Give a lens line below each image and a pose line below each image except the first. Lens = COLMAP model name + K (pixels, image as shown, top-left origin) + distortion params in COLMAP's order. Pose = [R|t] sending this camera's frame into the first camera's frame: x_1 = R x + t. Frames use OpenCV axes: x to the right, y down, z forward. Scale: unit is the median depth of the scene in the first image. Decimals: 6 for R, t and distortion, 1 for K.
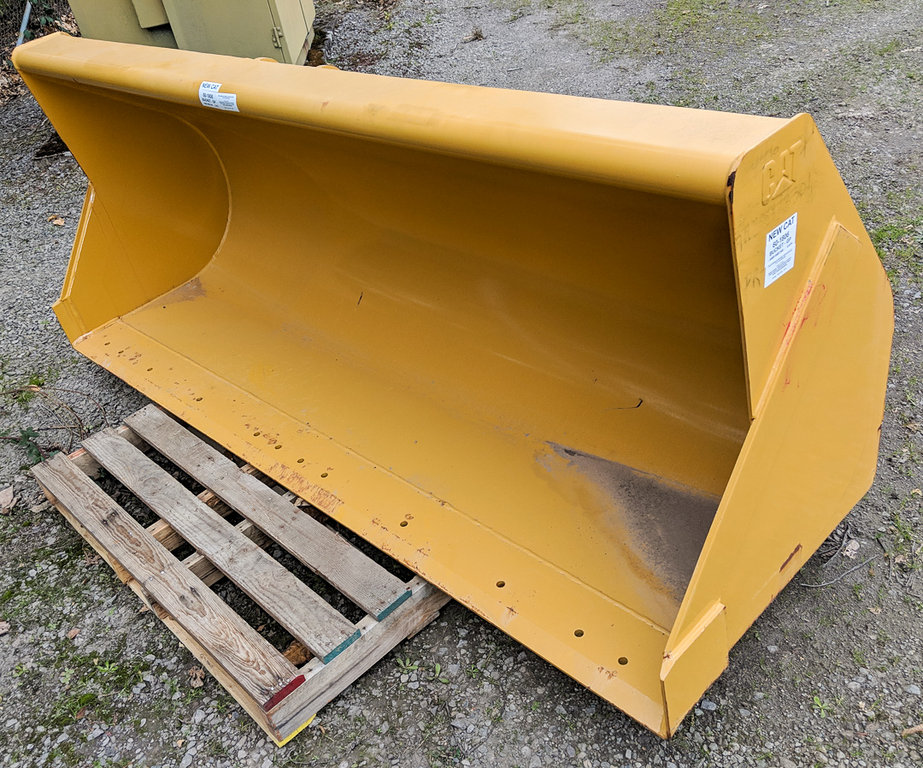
lens RADIAL K [[891.6, 0, 461.5], [0, 891.6, 384.0], [0, 0, 1]] dist [0.001702, 0.004220]
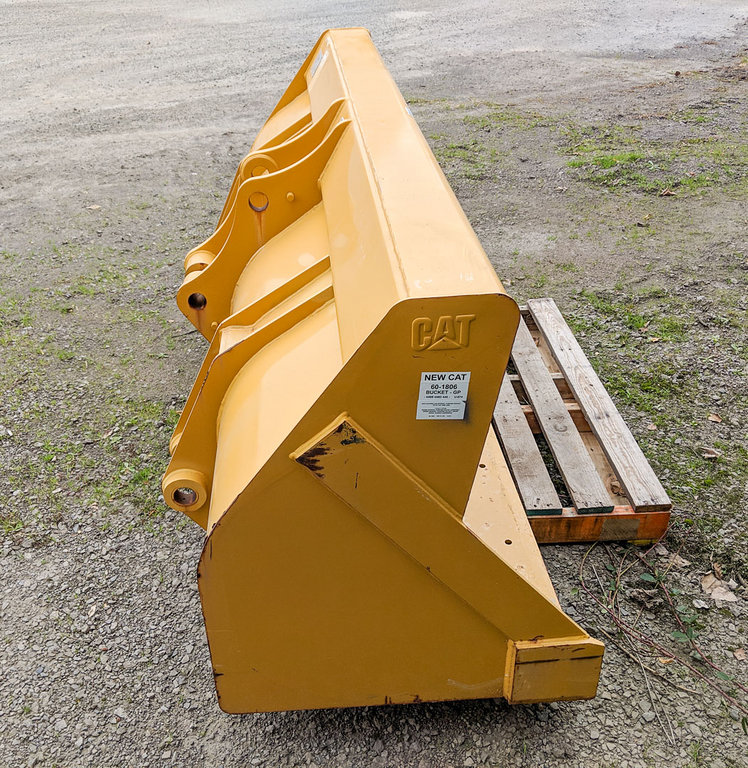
lens RADIAL K [[887.3, 0, 374.0], [0, 887.3, 384.0], [0, 0, 1]] dist [-0.009327, -0.006162]
pose [[-0.756883, -0.143841, 0.637525, -0.956194], [0.497289, 0.506201, 0.704602, -0.897452], [-0.424067, 0.850335, -0.311604, 1.532779]]
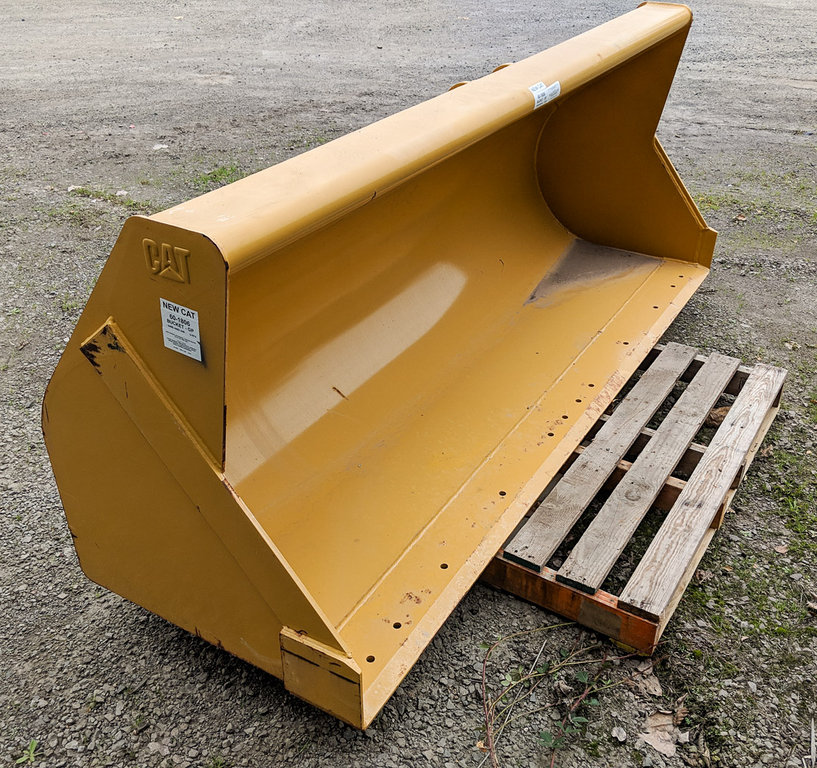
lens RADIAL K [[939.8, 0, 411.2], [0, 939.8, 448.2], [0, 0, 1]] dist [0.025380, -0.009824]
pose [[-0.265918, -0.379254, 0.886258, -1.264513], [0.577119, 0.673768, 0.461486, -0.573155], [-0.772153, 0.634195, 0.039708, 1.215996]]
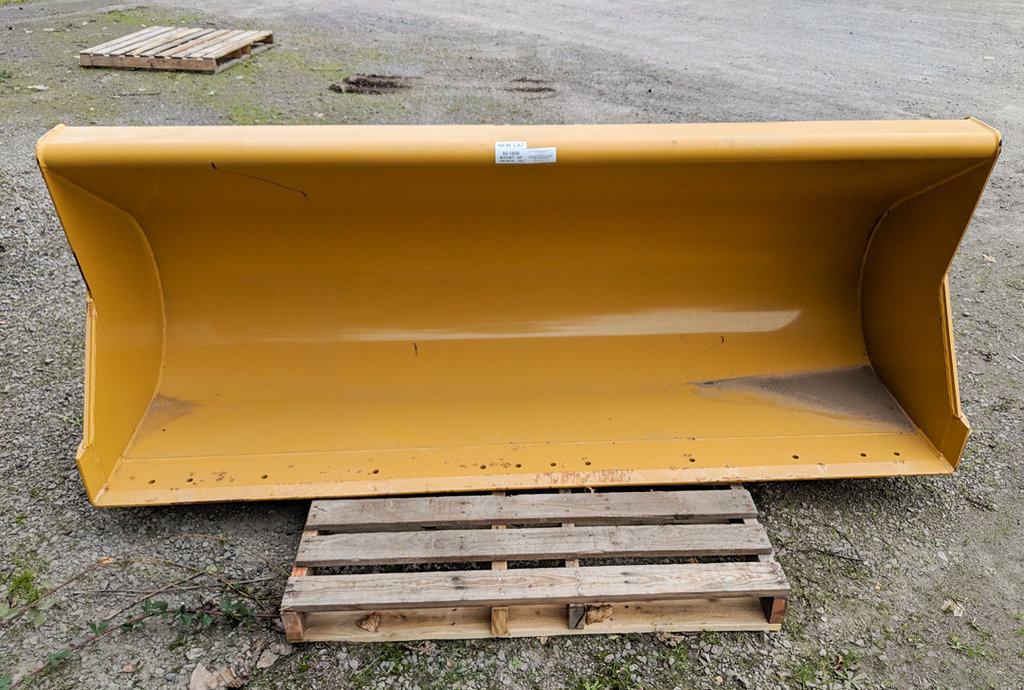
lens RADIAL K [[825.1, 0, 483.2], [0, 825.1, 346.3], [0, 0, 1]] dist [0.005187, 0.000430]
pose [[0.653622, -0.215088, 0.725614, -1.020819], [0.322848, 0.946395, -0.010284, -0.079062], [-0.684506, 0.240985, 0.688025, 0.317722]]
